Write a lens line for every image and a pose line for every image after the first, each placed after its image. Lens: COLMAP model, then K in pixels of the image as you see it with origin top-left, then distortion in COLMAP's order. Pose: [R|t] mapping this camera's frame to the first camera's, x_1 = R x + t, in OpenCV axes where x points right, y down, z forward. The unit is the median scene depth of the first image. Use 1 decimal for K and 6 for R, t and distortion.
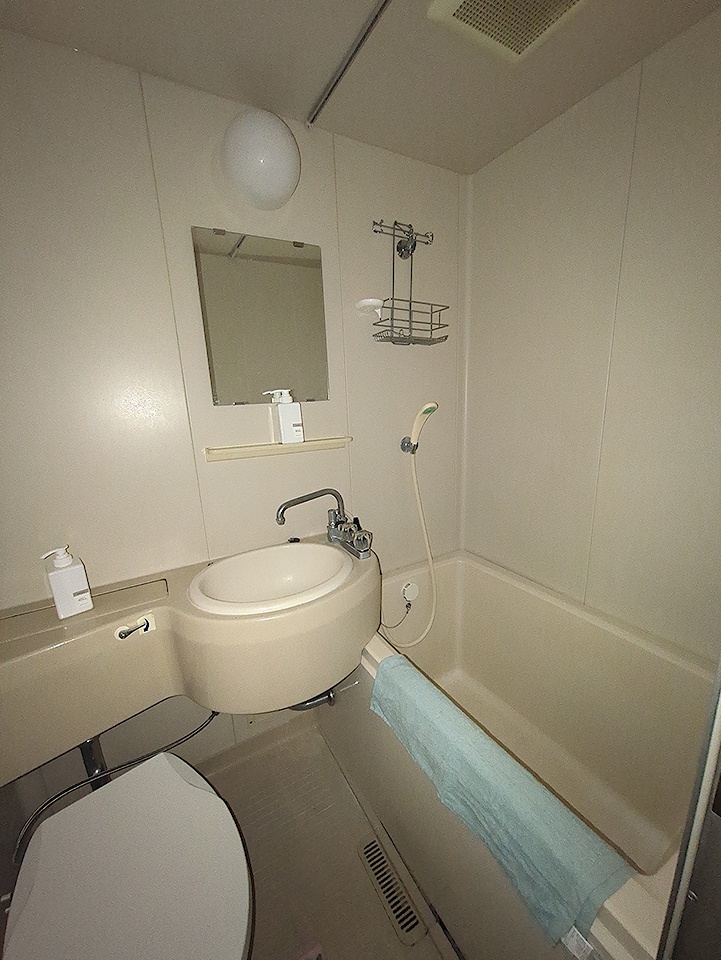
lens RADIAL K [[374.0, 0, 359.9], [0, 374.0, 483.3], [0, 0, 1]] dist [-0.004375, -0.000555]
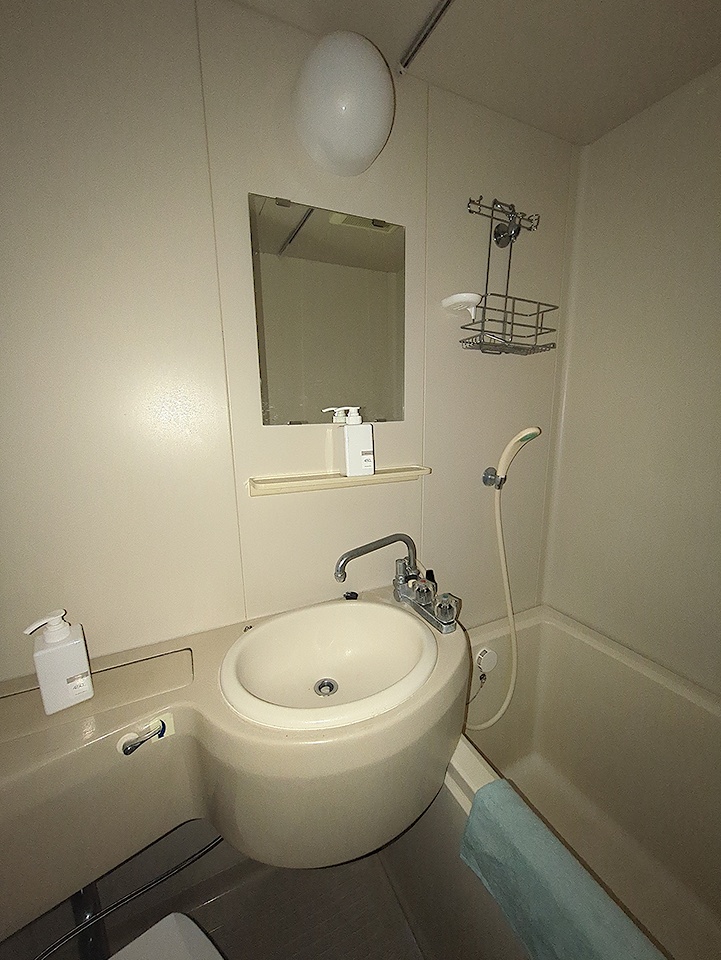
lens RADIAL K [[374.0, 0, 360.6], [0, 374.0, 484.0], [0, 0, 1]] dist [-0.004375, -0.000555]
pose [[0.996963, 0.039933, -0.066859, -0.124031], [-0.042000, 0.998673, -0.029802, -0.066780], [0.065580, 0.032519, 0.997317, 0.227404]]
